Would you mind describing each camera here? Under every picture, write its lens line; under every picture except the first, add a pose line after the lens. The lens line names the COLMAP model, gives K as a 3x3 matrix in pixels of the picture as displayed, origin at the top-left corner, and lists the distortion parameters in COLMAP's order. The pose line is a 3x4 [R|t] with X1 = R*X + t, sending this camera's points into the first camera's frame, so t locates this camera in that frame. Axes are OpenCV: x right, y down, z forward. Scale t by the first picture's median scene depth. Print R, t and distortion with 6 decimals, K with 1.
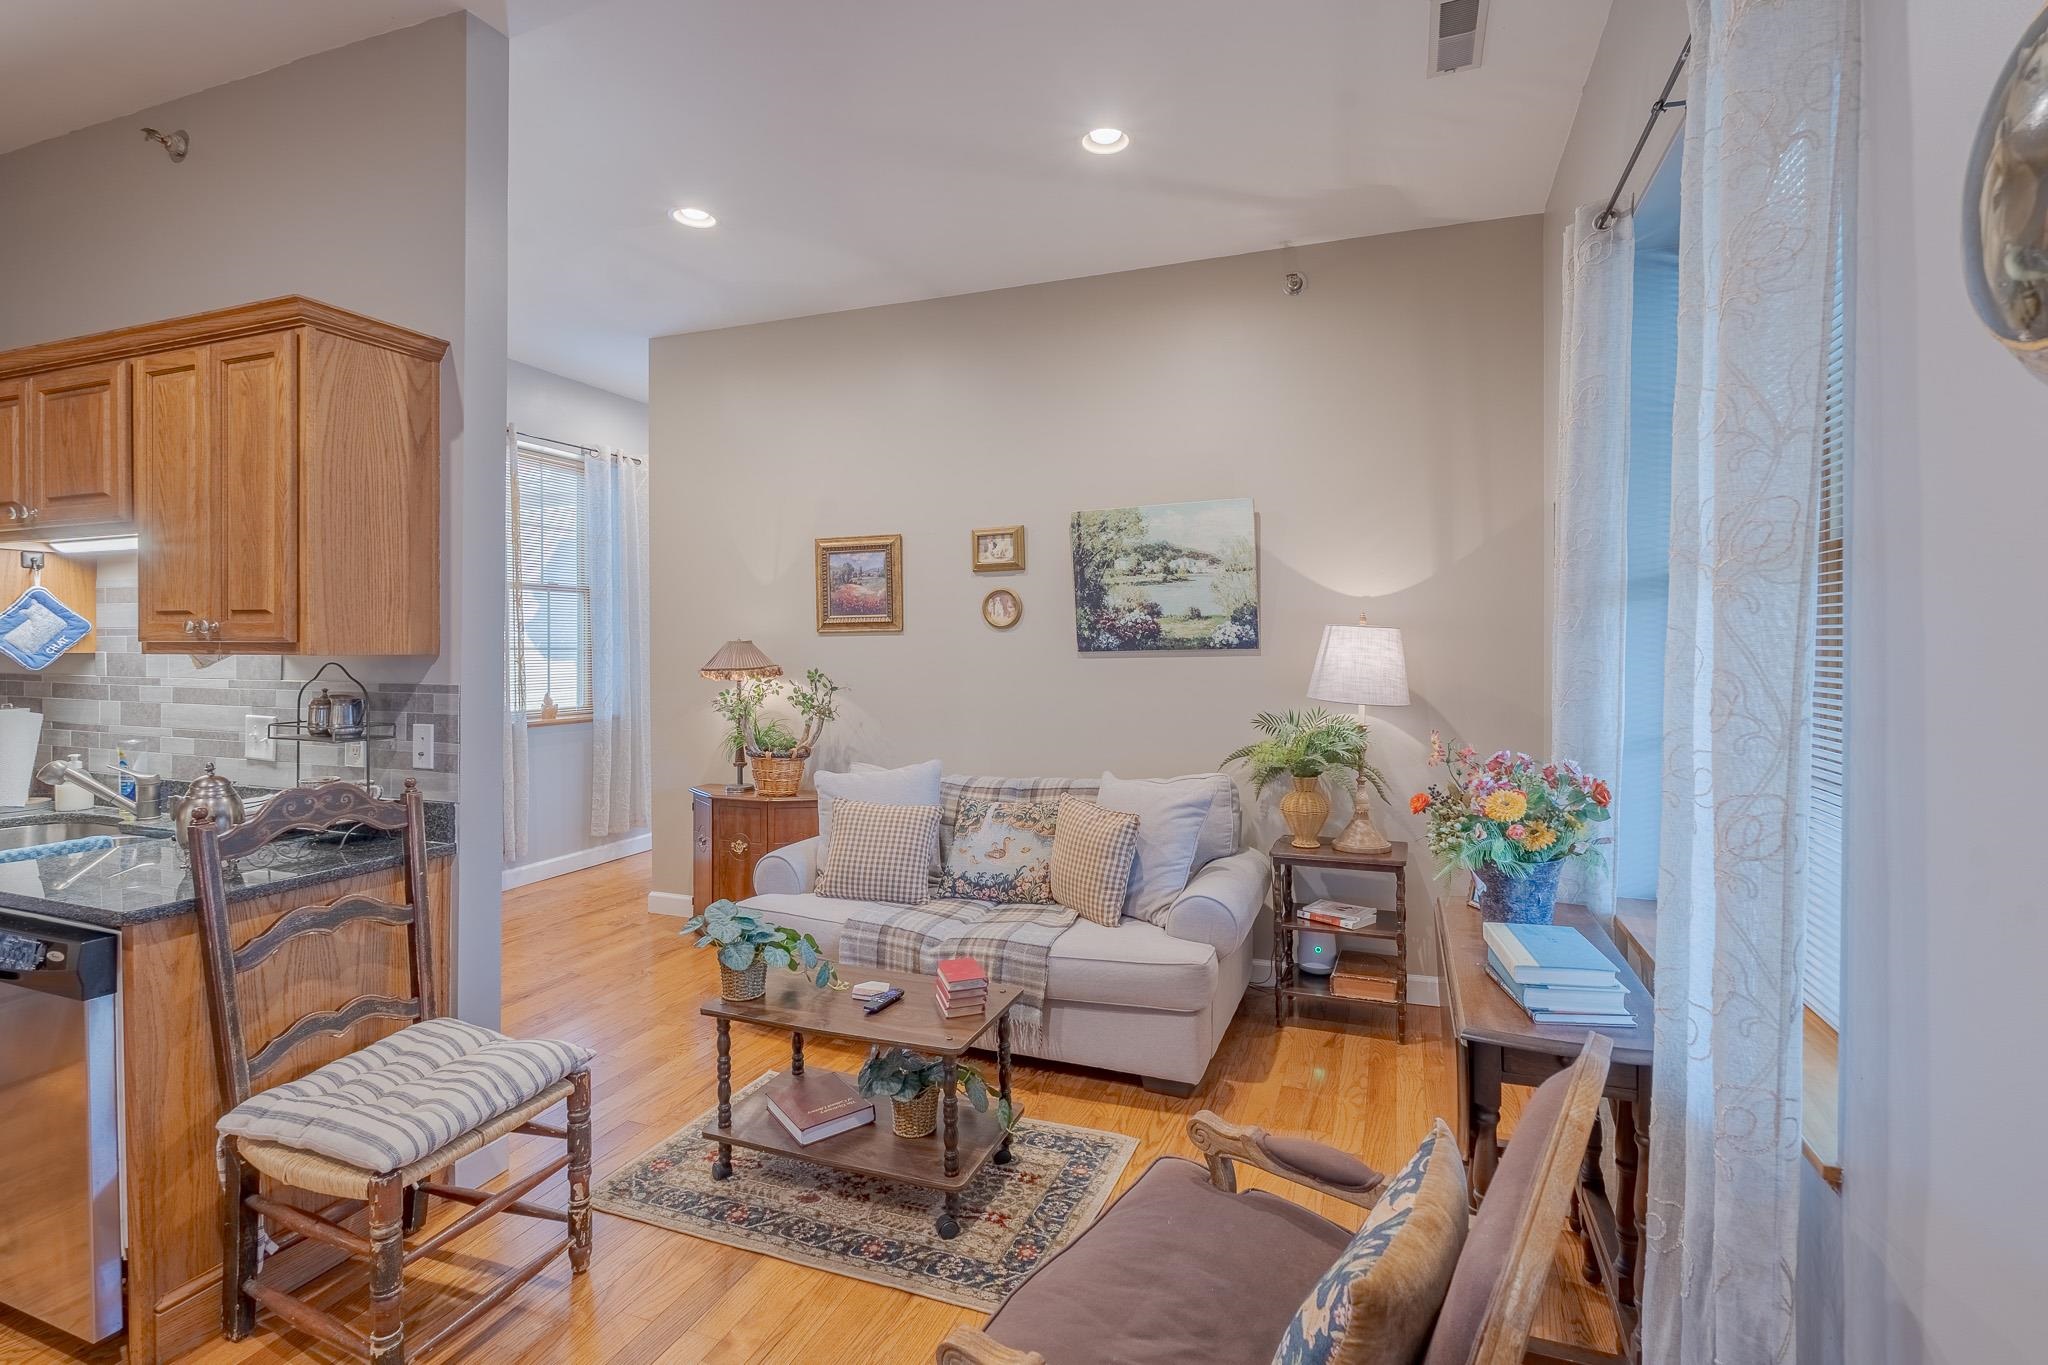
lens RADIAL K [[953.7, 0, 1031.2], [0, 953.7, 651.2], [0, 0, 1]] dist [-0.000556, 0.000039]
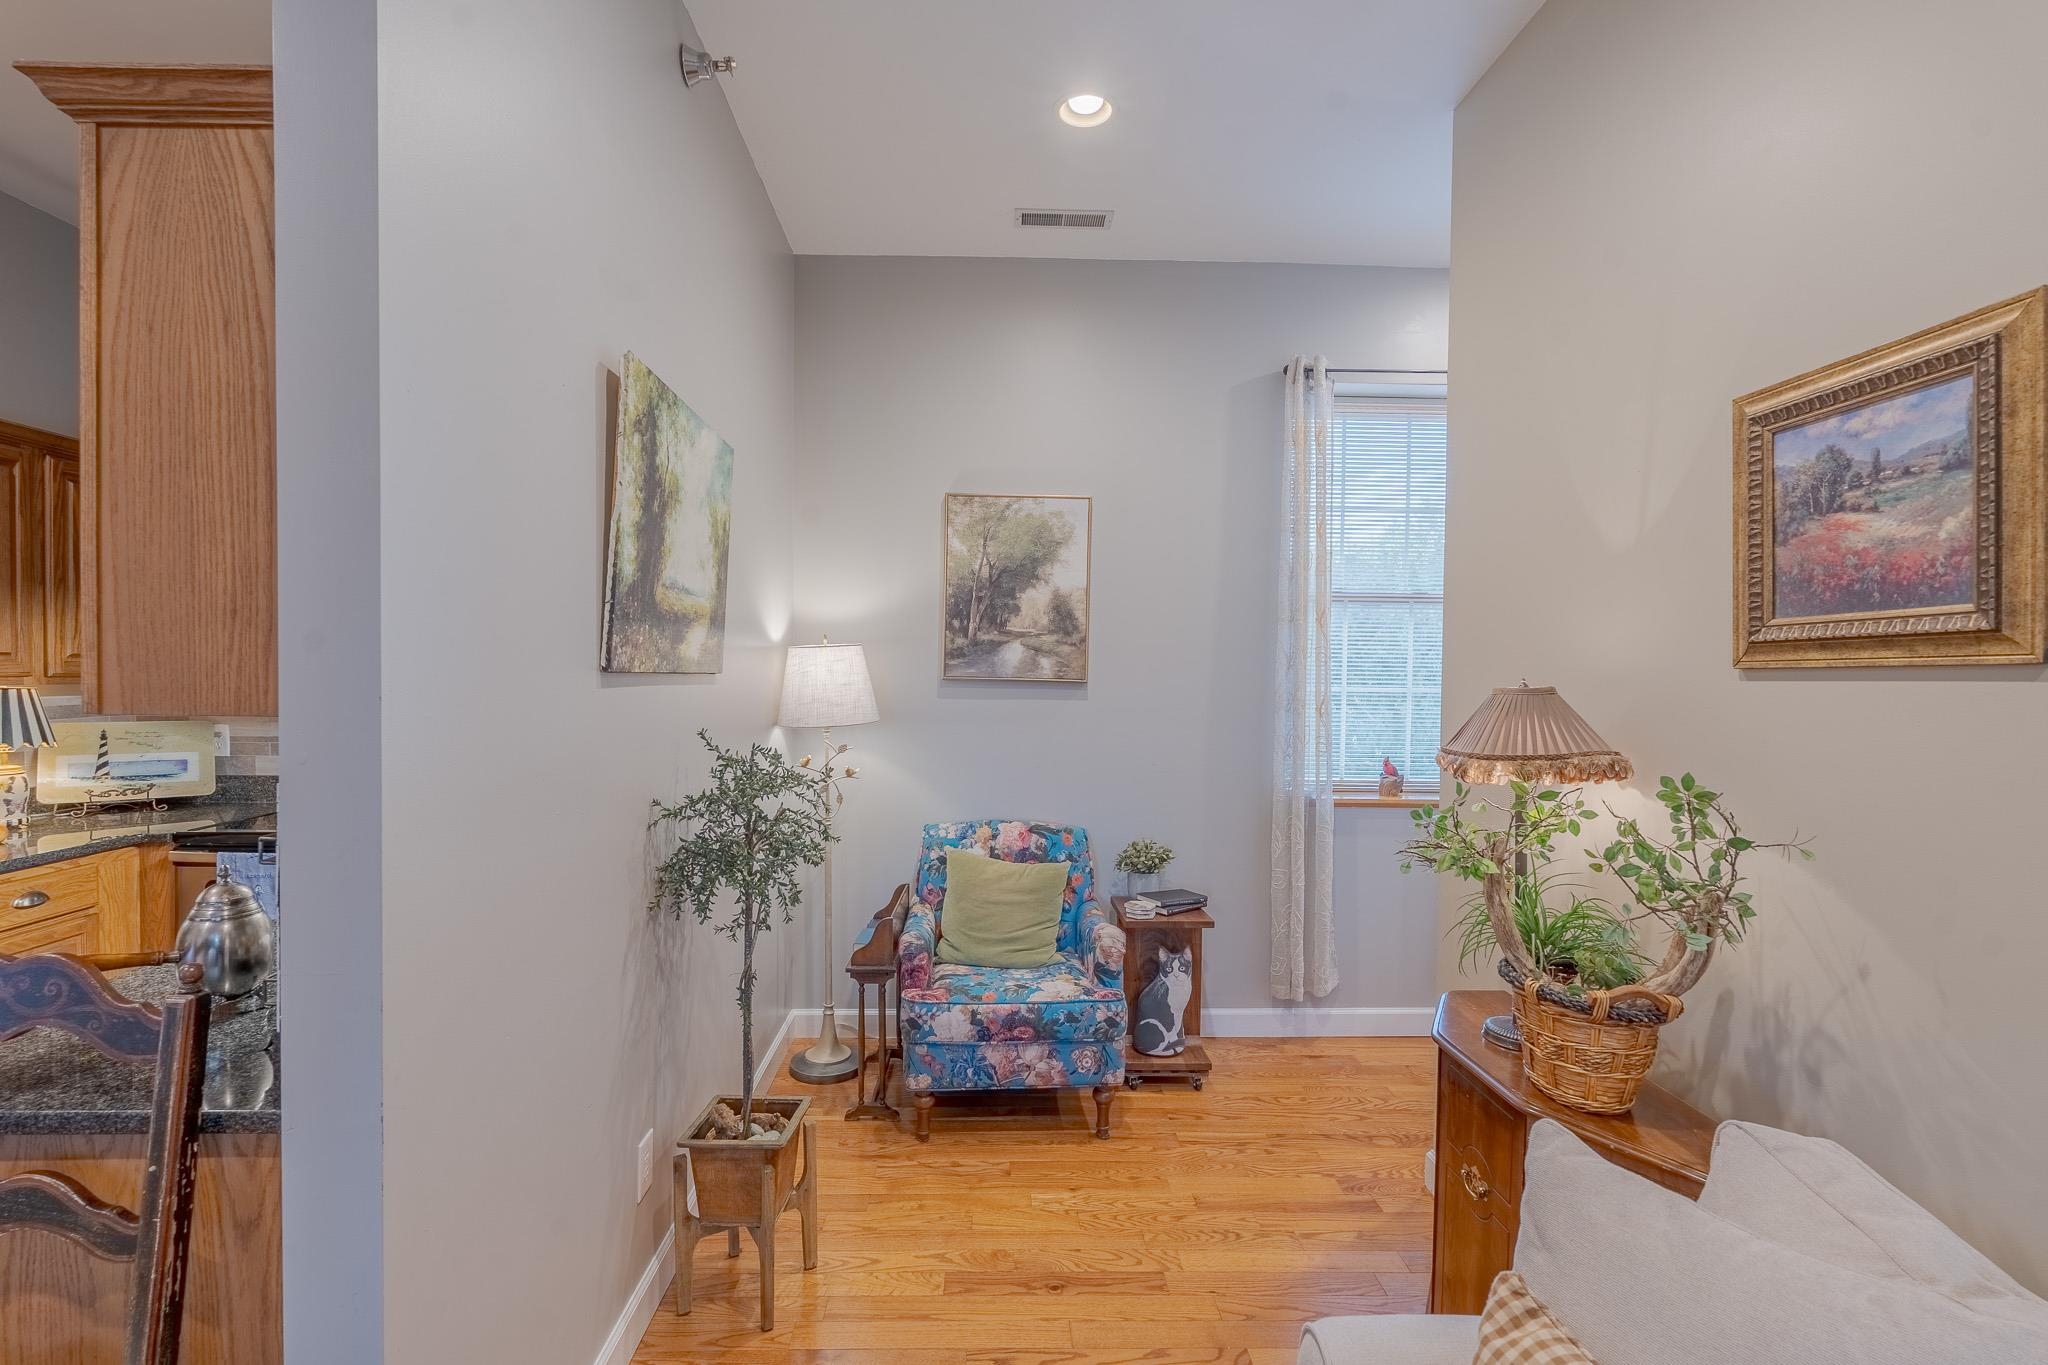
lens RADIAL K [[954.4, 0, 1027.4], [0, 954.4, 678.9], [0, 0, 1]] dist [0.001219, 0.000524]
pose [[0.400973, 0.020315, -0.915865, -0.015896], [-0.016538, 0.999752, 0.014935, -0.029439], [0.915941, 0.009158, 0.401209, 1.131894]]
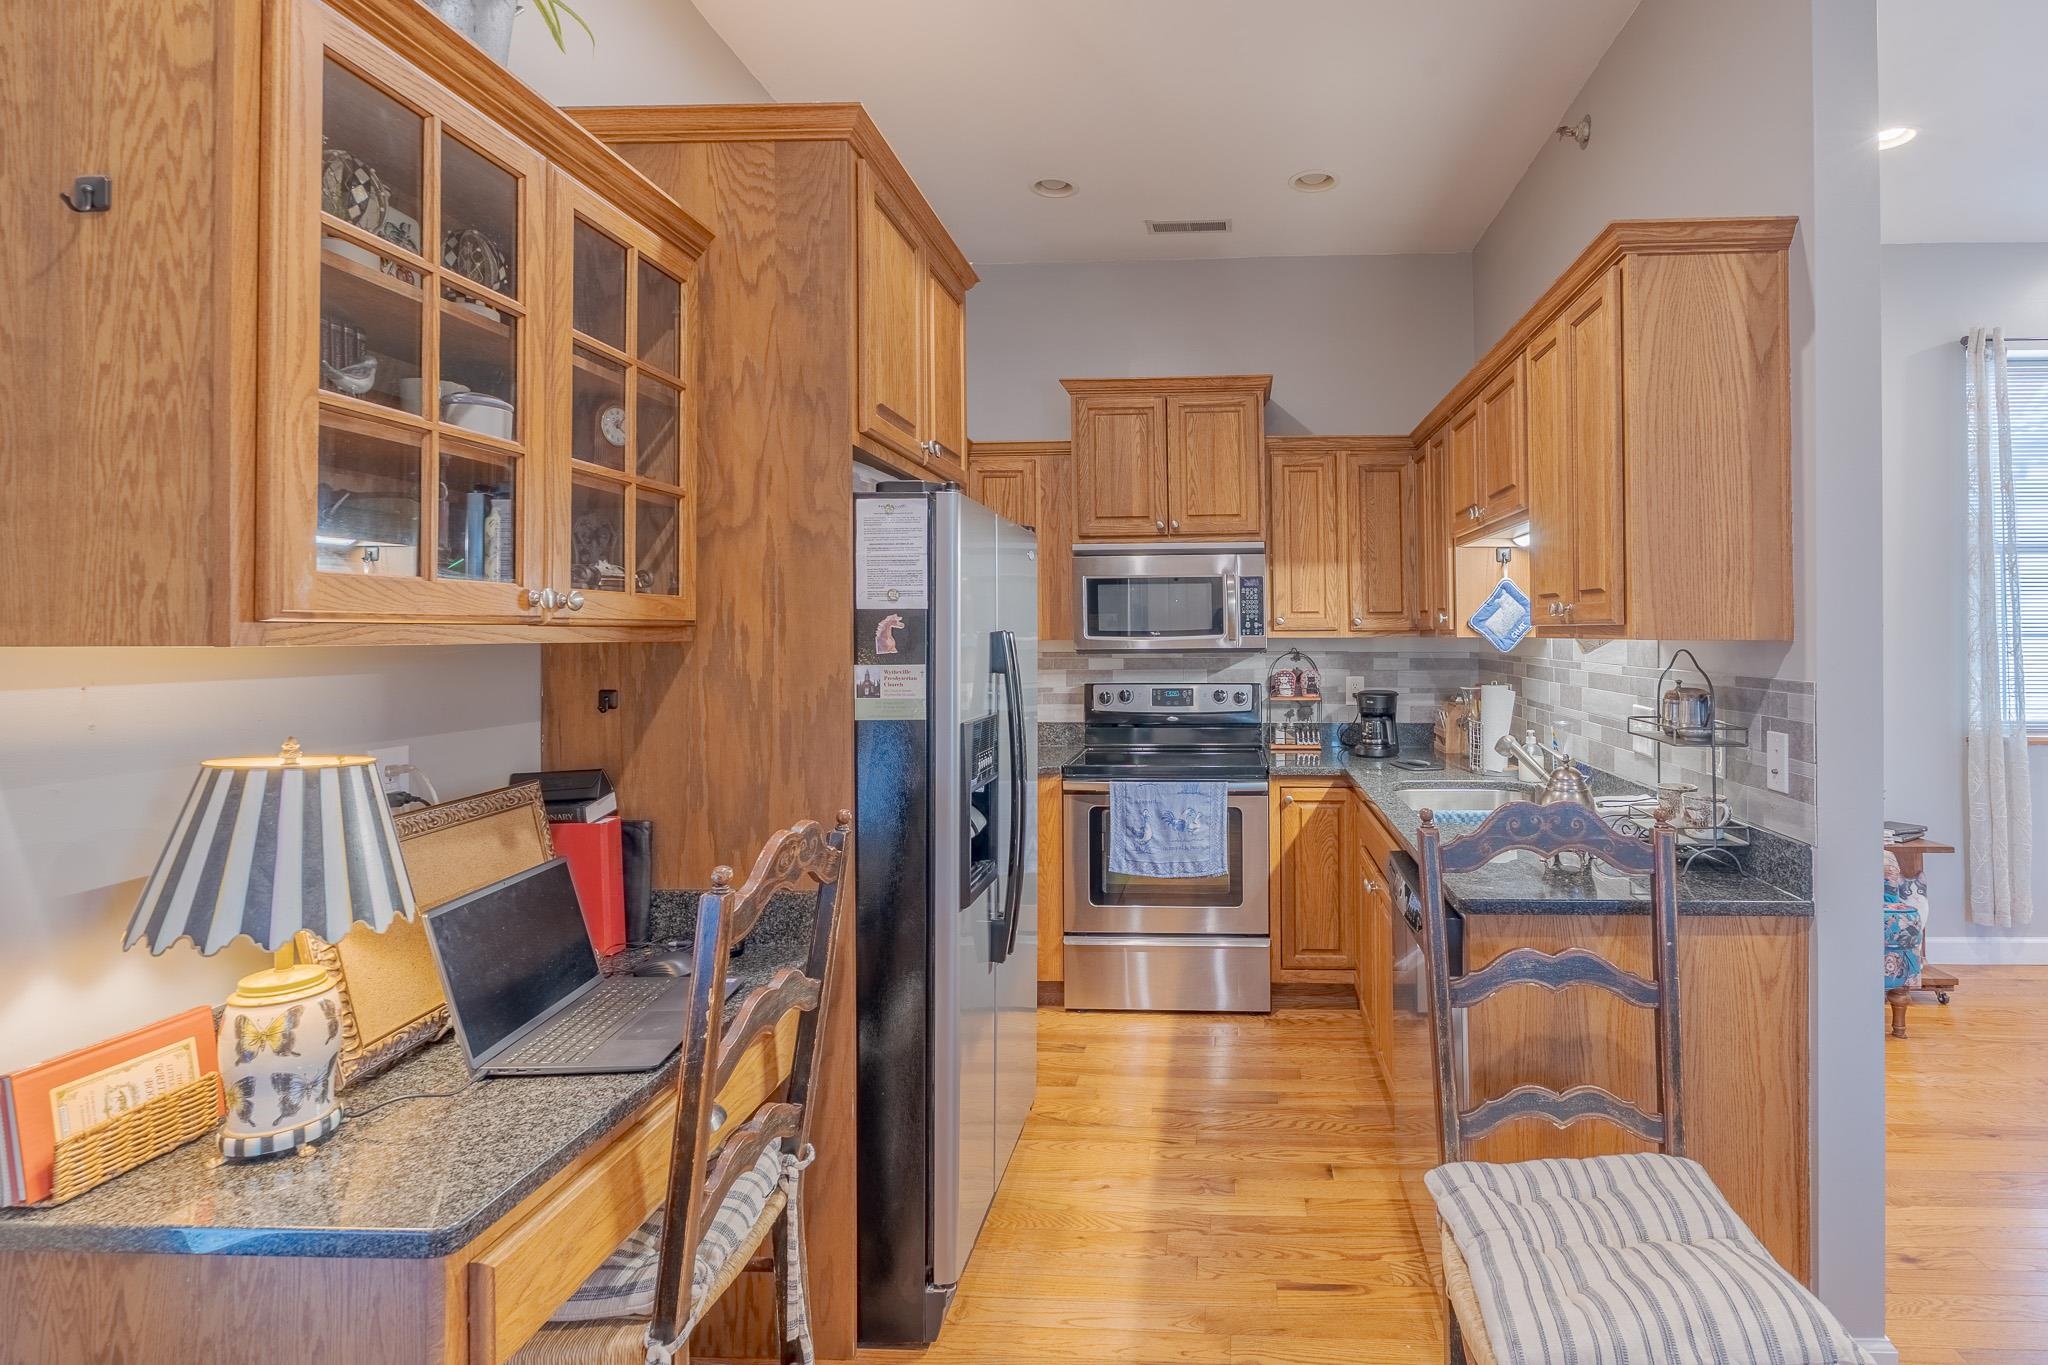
lens RADIAL K [[1090.8, 0, 1029.2], [0, 1090.8, 616.2], [0, 0, 1]] dist [-0.017220, 0.000049]
pose [[0.314648, -0.013886, -0.949107, -0.009512], [-0.004467, 0.999860, -0.016110, 0.000994], [0.949198, 0.009308, 0.314542, 0.166278]]
